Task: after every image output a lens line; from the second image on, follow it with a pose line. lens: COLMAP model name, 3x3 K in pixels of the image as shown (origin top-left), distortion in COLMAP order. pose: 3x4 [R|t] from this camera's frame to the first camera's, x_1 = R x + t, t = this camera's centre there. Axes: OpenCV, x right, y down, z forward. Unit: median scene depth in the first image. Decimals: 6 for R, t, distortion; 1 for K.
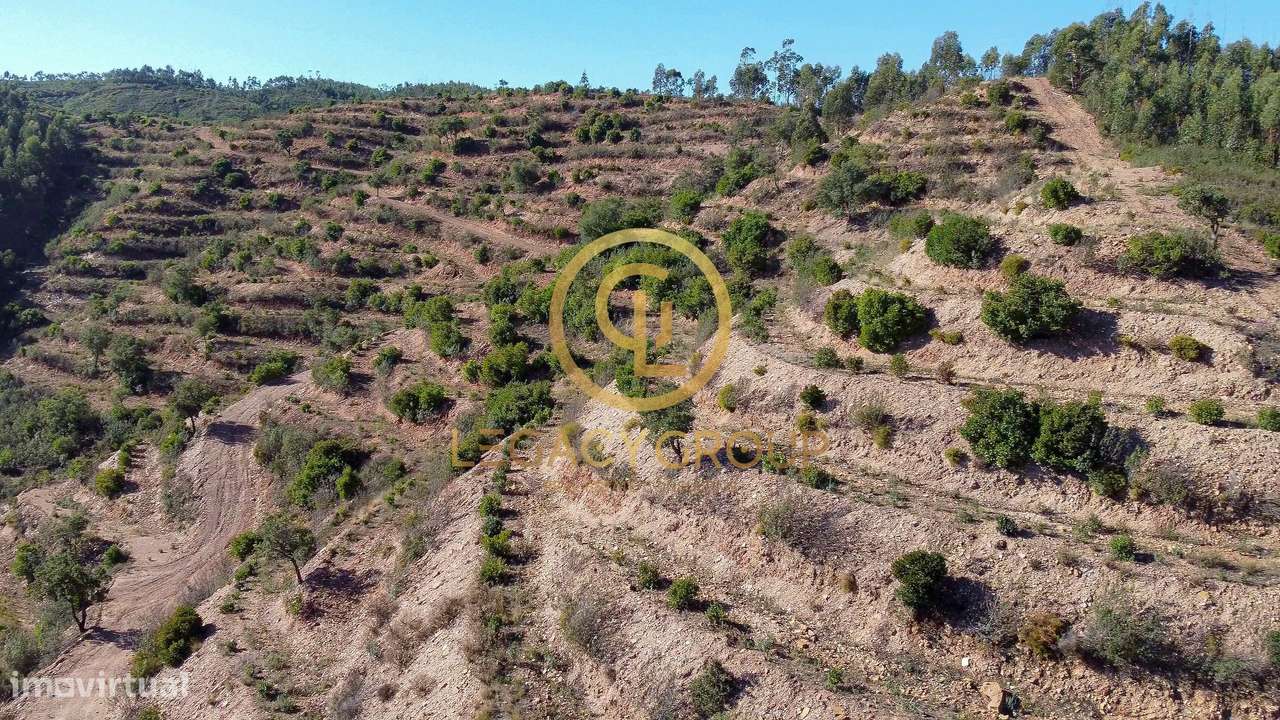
lens RADIAL K [[985.7, 0, 640.0], [0, 985.7, 360.0], [0, 0, 1]] dist [0.223252, -0.504813]
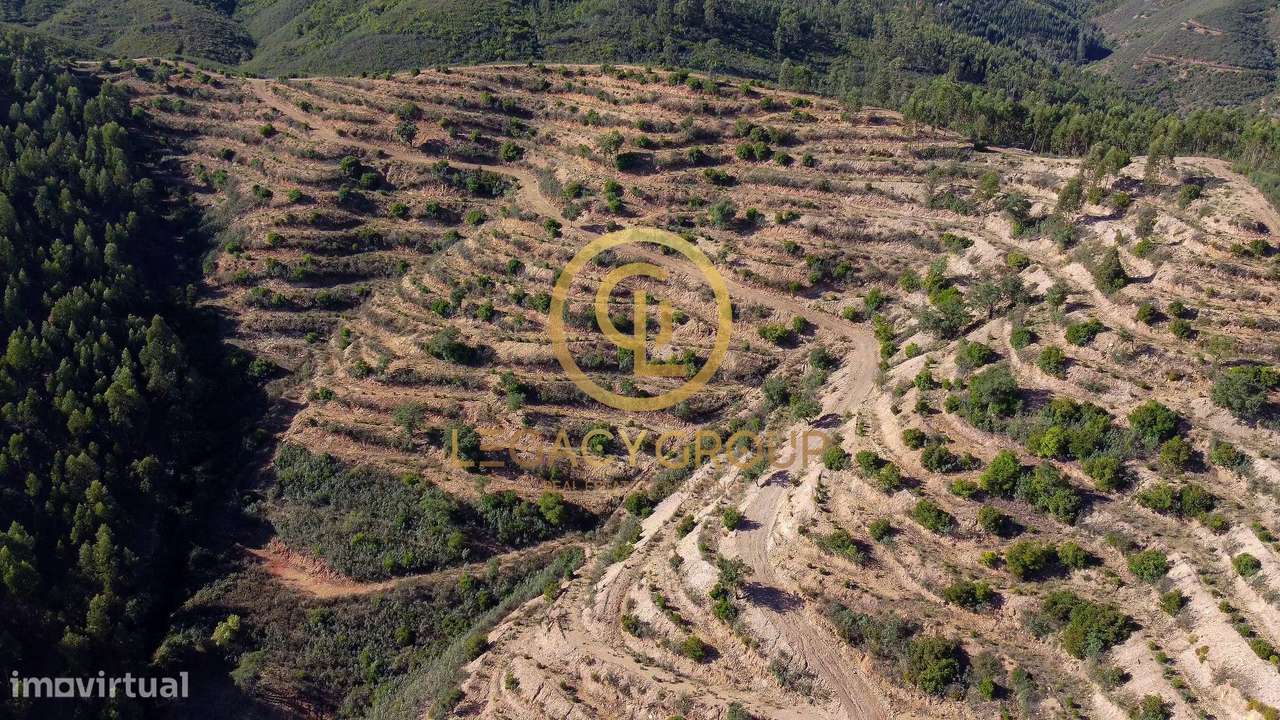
lens RADIAL K [[985.7, 0, 640.0], [0, 985.7, 360.0], [0, 0, 1]] dist [0.223252, -0.504813]
pose [[0.986274, -0.076739, 0.146201, -0.410116], [0.044863, 0.976672, 0.209998, -0.280628], [-0.158905, -0.200557, 0.966709, -0.089414]]
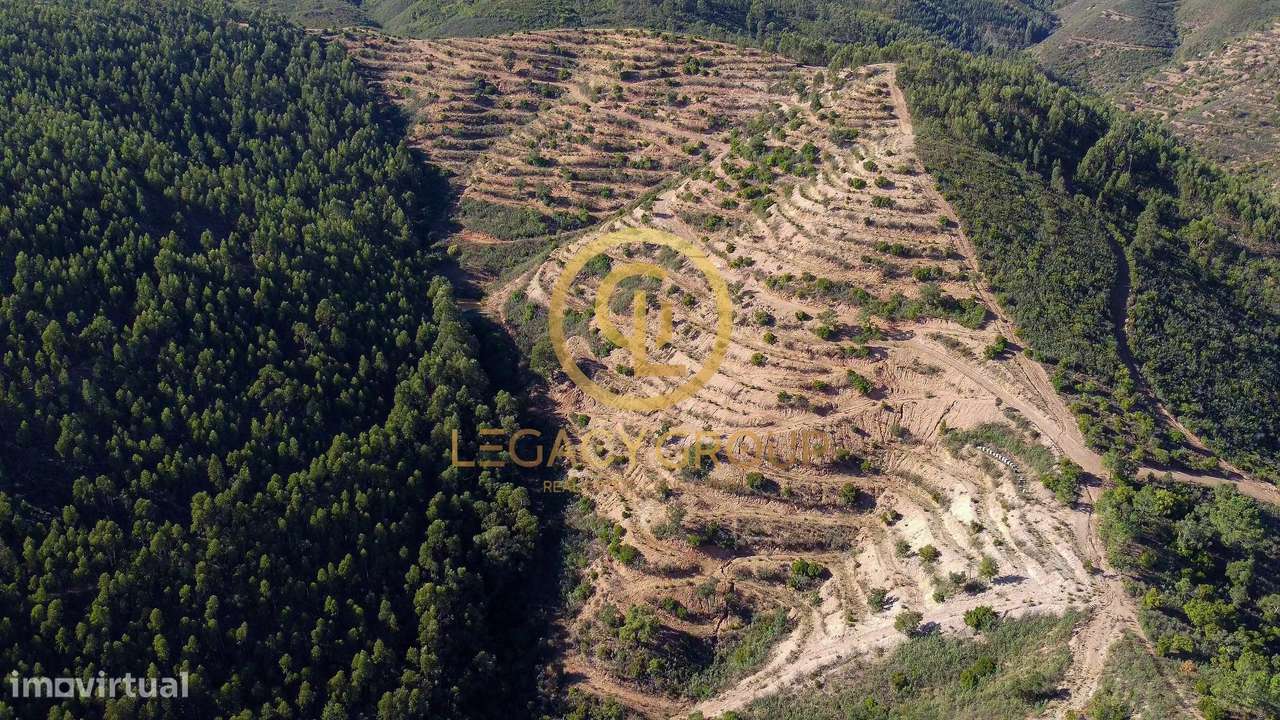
lens RADIAL K [[981.1, 0, 640.0], [0, 981.1, 360.0], [0, 0, 1]] dist [0.294863, -0.756552]
pose [[0.992382, -0.065356, 0.104437, -0.489136], [0.042239, 0.976805, 0.209923, -0.090288], [-0.115734, -0.203912, 0.972124, -1.367696]]
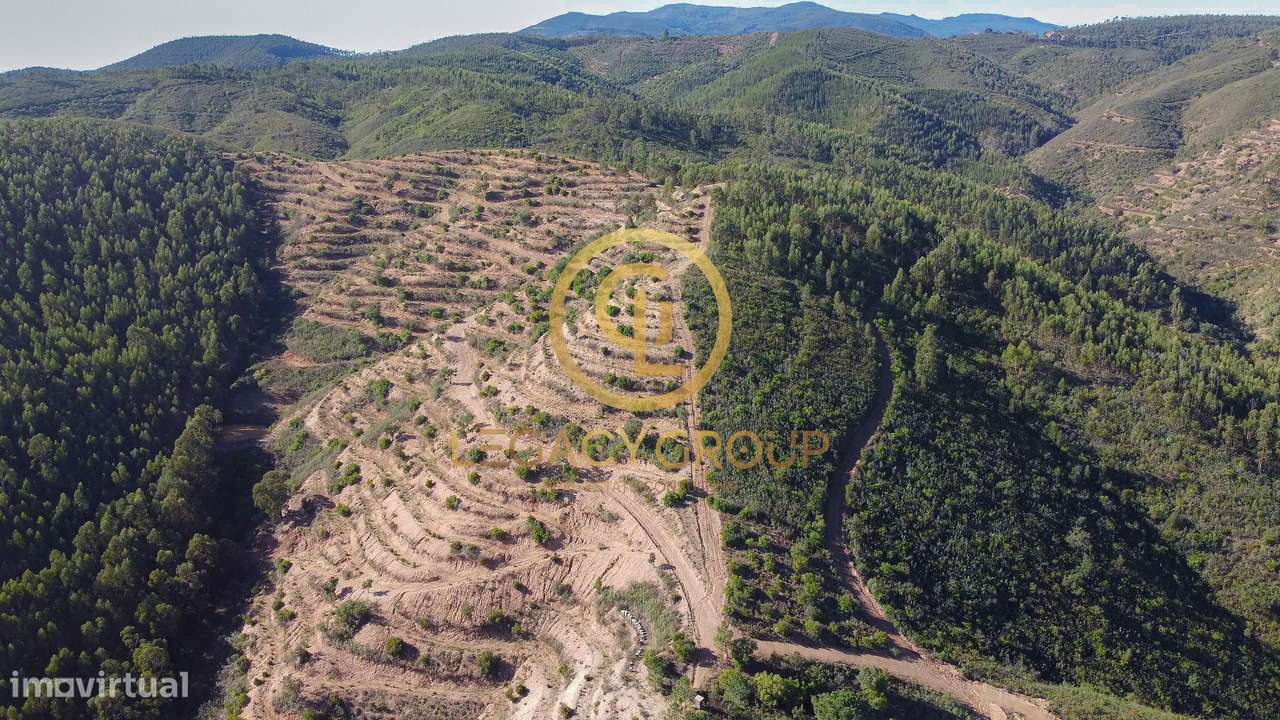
lens RADIAL K [[979.4, 0, 640.0], [0, 979.4, 360.0], [0, 0, 1]] dist [0.300767, -0.769259]
pose [[0.998035, -0.056544, 0.026982, 0.067090], [0.053348, 0.992800, 0.107247, -0.100725], [-0.032852, -0.105597, 0.993866, -1.299069]]
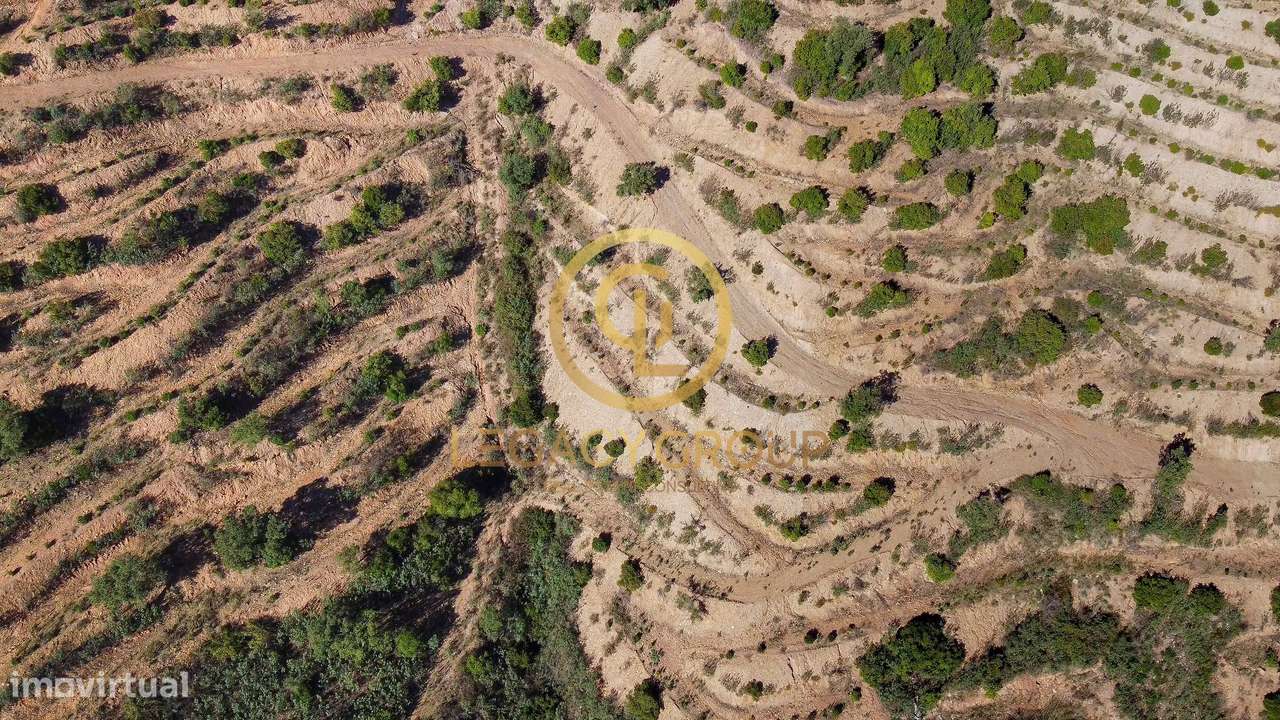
lens RADIAL K [[985.8, 0, 640.0], [0, 985.8, 360.0], [0, 0, 1]] dist [0.233071, -0.536697]
pose [[0.334571, -0.725168, 0.601826, -0.650128], [0.153215, 0.671991, 0.724537, -0.466316], [-0.929832, -0.150201, 0.335935, 0.483060]]
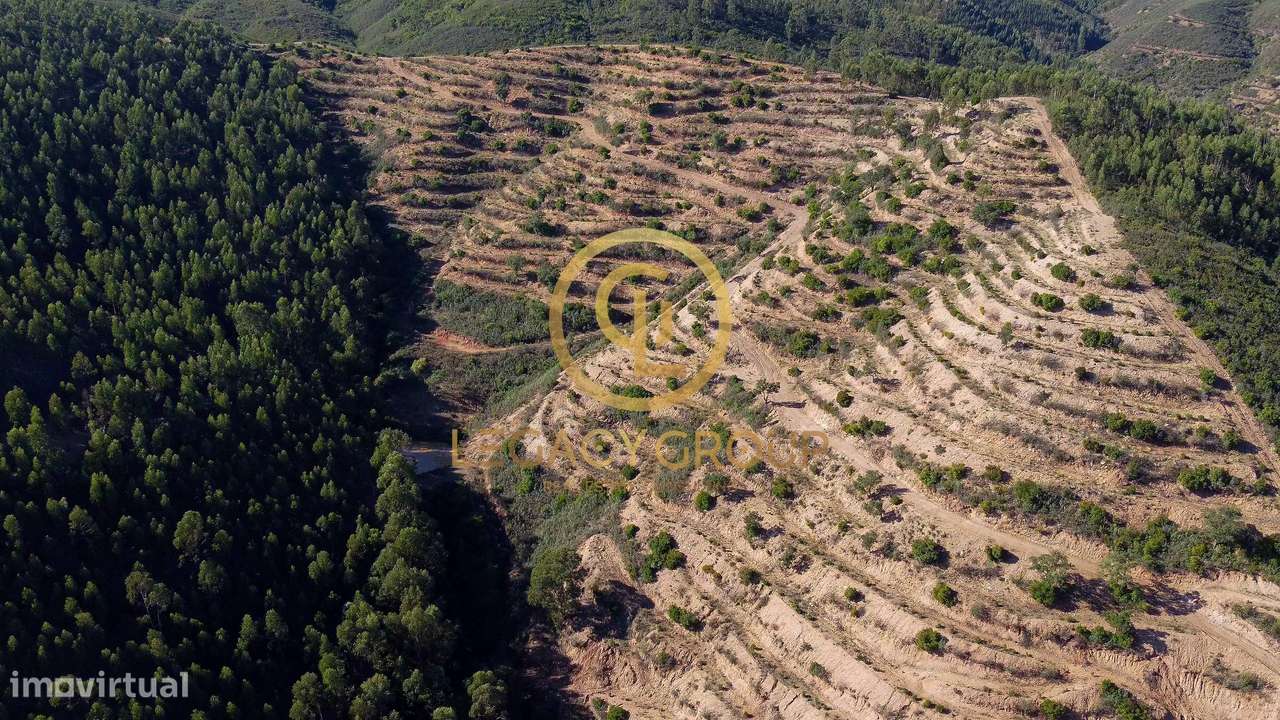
lens RADIAL K [[985.8, 0, 640.0], [0, 985.8, 360.0], [0, 0, 1]] dist [0.233071, -0.536697]
pose [[0.992216, -0.066933, 0.105012, -0.477345], [0.043668, 0.976735, 0.209957, -0.195693], [-0.116622, -0.203737, 0.972055, -0.714436]]
